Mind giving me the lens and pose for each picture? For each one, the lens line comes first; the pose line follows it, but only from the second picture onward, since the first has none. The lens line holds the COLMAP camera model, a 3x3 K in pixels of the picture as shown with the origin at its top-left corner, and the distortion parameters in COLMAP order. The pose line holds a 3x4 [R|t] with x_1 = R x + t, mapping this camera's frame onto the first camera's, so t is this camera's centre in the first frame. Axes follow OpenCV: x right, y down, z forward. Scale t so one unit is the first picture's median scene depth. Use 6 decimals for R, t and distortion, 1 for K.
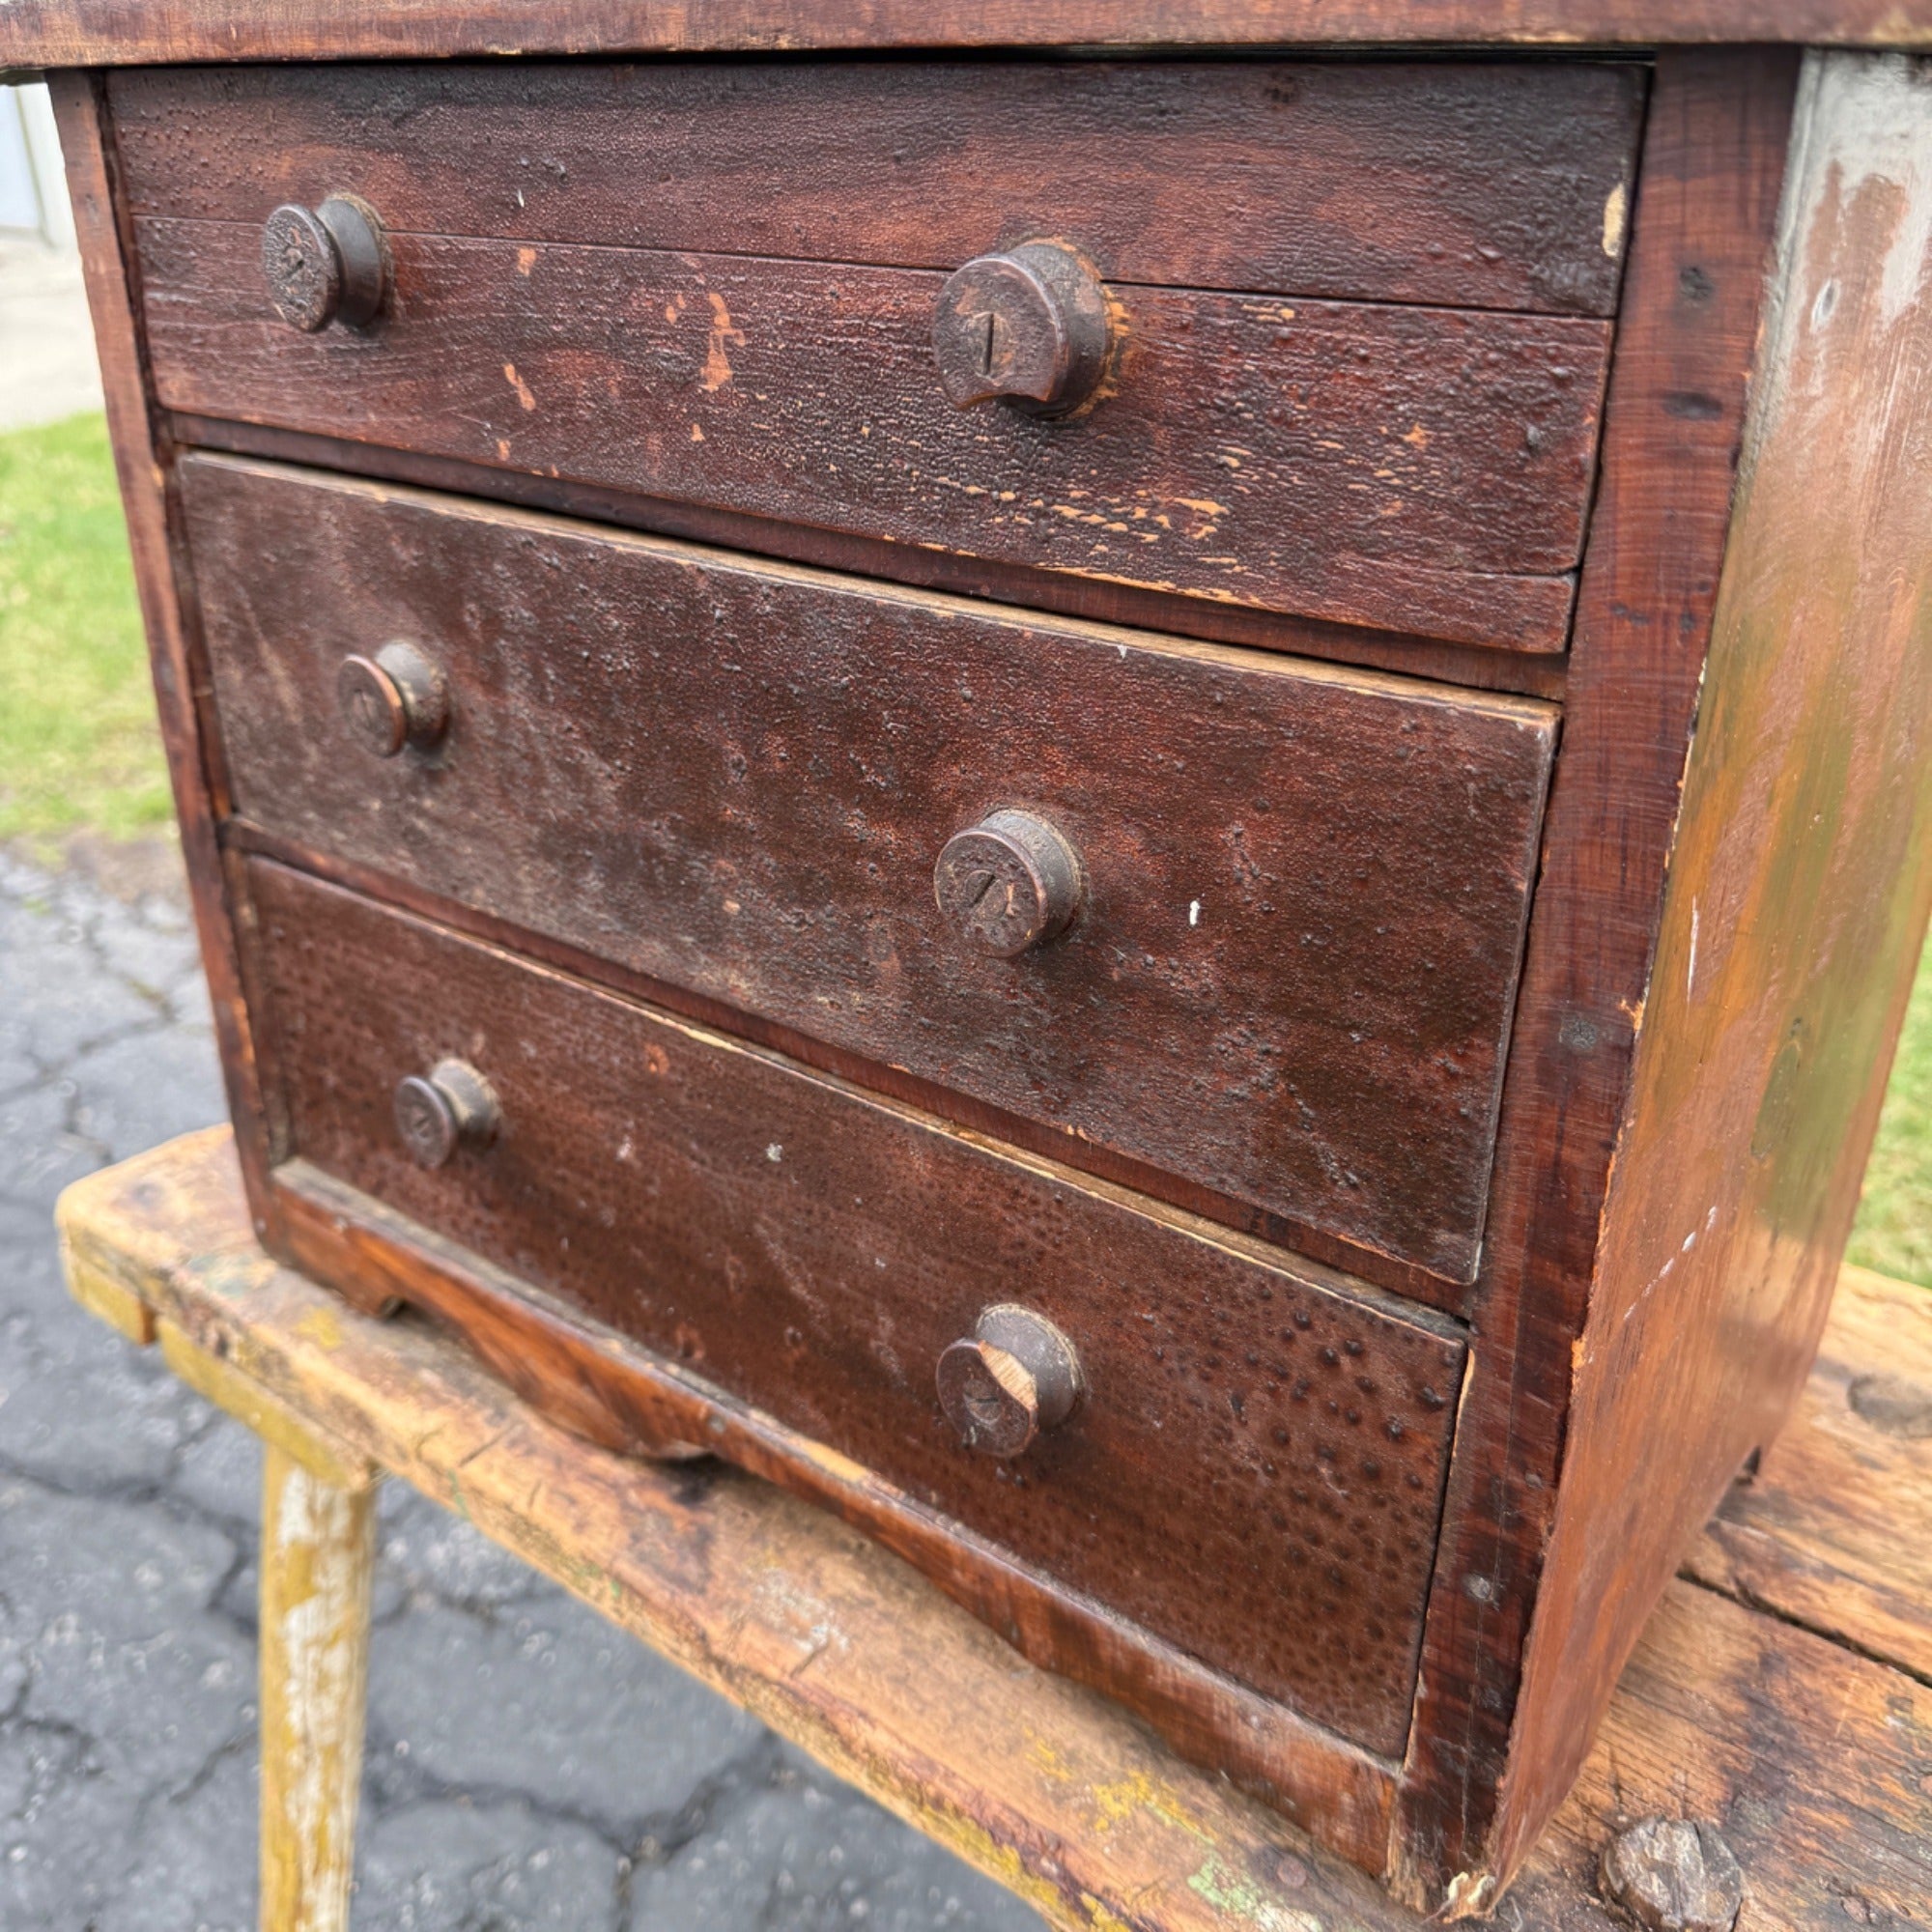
lens RADIAL K [[1904.5, 0, 945.8], [0, 1904.5, 955.7], [0, 0, 1]] dist [-0.006555, 0.000000]
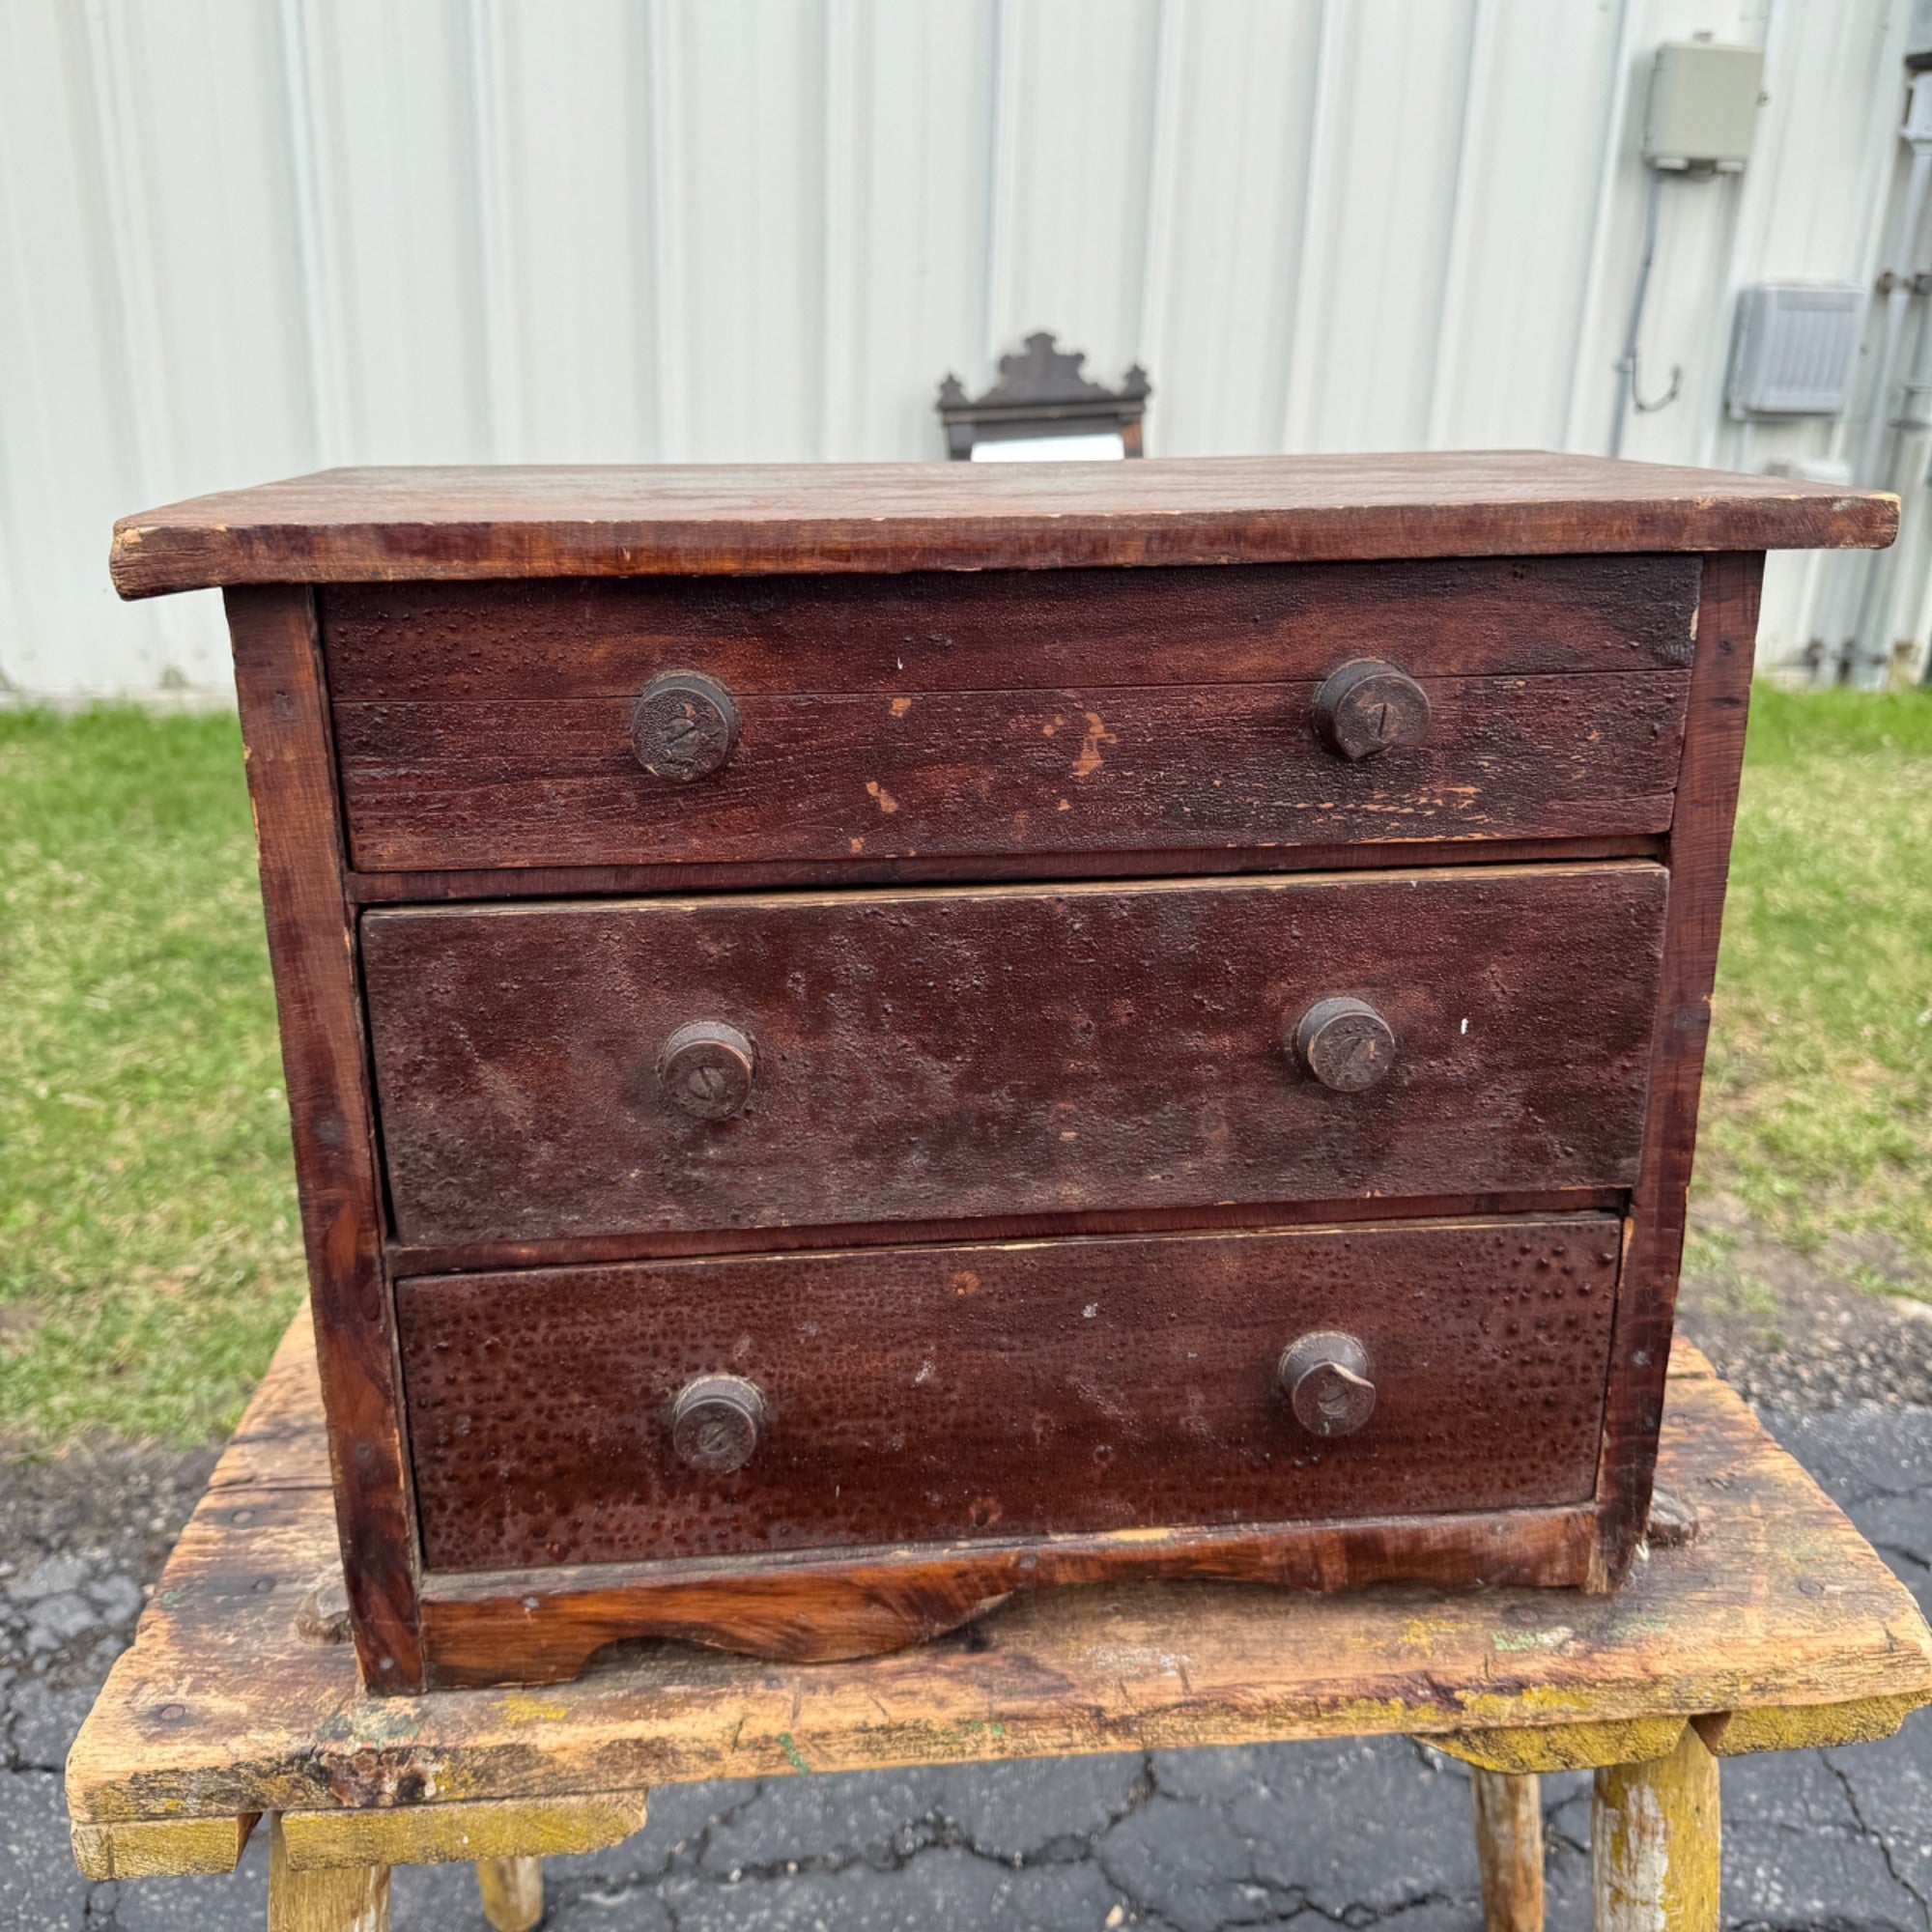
lens RADIAL K [[1904.5, 0, 949.0], [0, 1904.5, 963.6], [0, 0, 1]] dist [-0.006555, 0.000000]
pose [[0.726056, -0.220754, 0.651238, -1.194865], [0.298868, 0.954245, -0.009737, -0.179896], [-0.619291, 0.201704, 0.758811, -0.006151]]
